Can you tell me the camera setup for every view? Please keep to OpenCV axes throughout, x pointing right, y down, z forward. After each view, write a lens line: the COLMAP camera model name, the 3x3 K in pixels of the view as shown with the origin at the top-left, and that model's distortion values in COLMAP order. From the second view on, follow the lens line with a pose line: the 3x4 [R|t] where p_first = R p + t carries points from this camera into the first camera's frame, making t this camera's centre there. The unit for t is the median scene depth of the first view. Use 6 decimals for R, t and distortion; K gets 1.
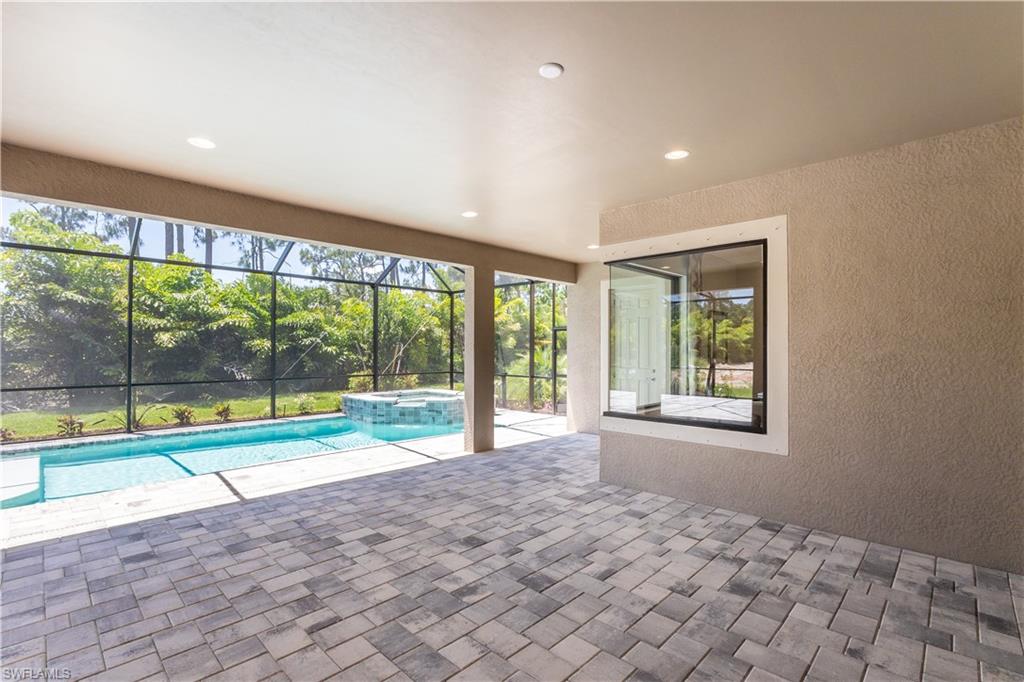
lens RADIAL K [[467.6, 0, 512.0], [0, 467.6, 341.0], [0, 0, 1]] dist [-0.002758, 0.000050]
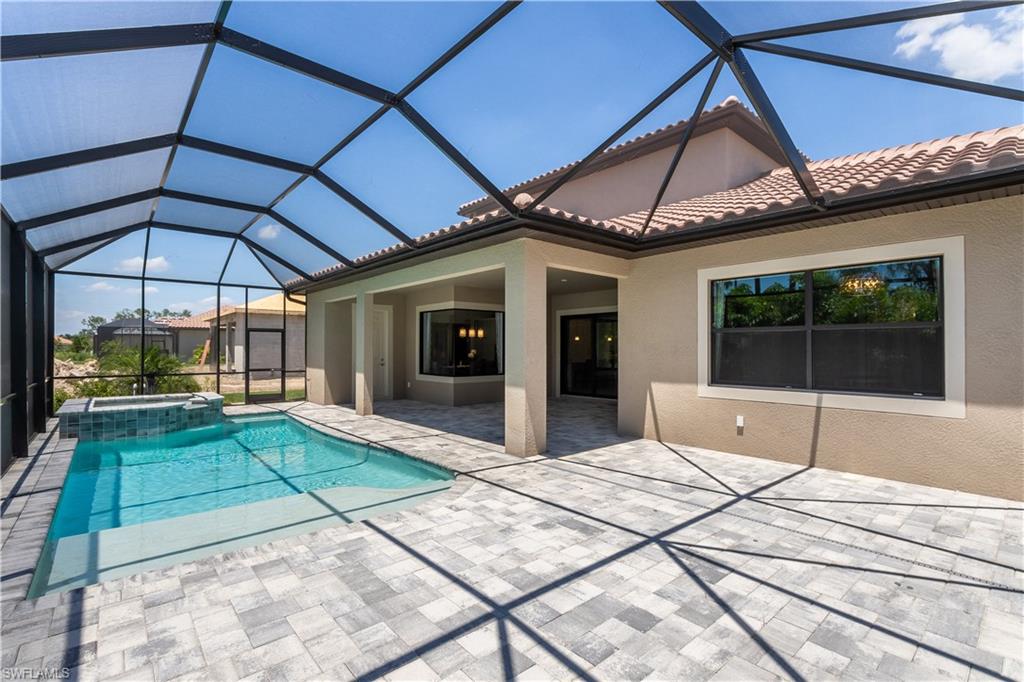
lens RADIAL K [[467.6, 0, 512.0], [0, 467.6, 341.0], [0, 0, 1]] dist [-0.002758, 0.000050]
pose [[0.081151, 0.012419, 0.996624, -1.074955], [-0.012437, 0.999857, -0.011447, 0.008359], [-0.996624, -0.011466, 0.081294, 0.287355]]
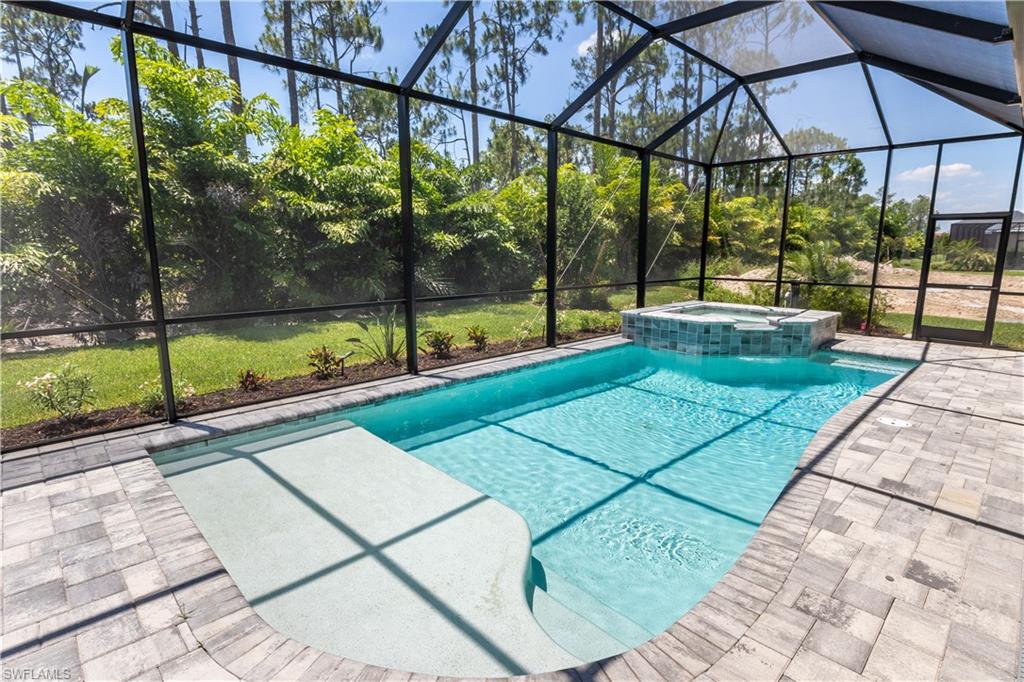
lens RADIAL K [[517.6, 0, 512.0], [0, 517.6, 341.0], [0, 0, 1]] dist [-0.001886, -0.000227]
pose [[0.999826, 0.004774, -0.018038, -0.553998], [-0.001155, 0.980702, 0.195507, 0.005589], [0.018623, -0.195452, 0.980536, 0.231991]]
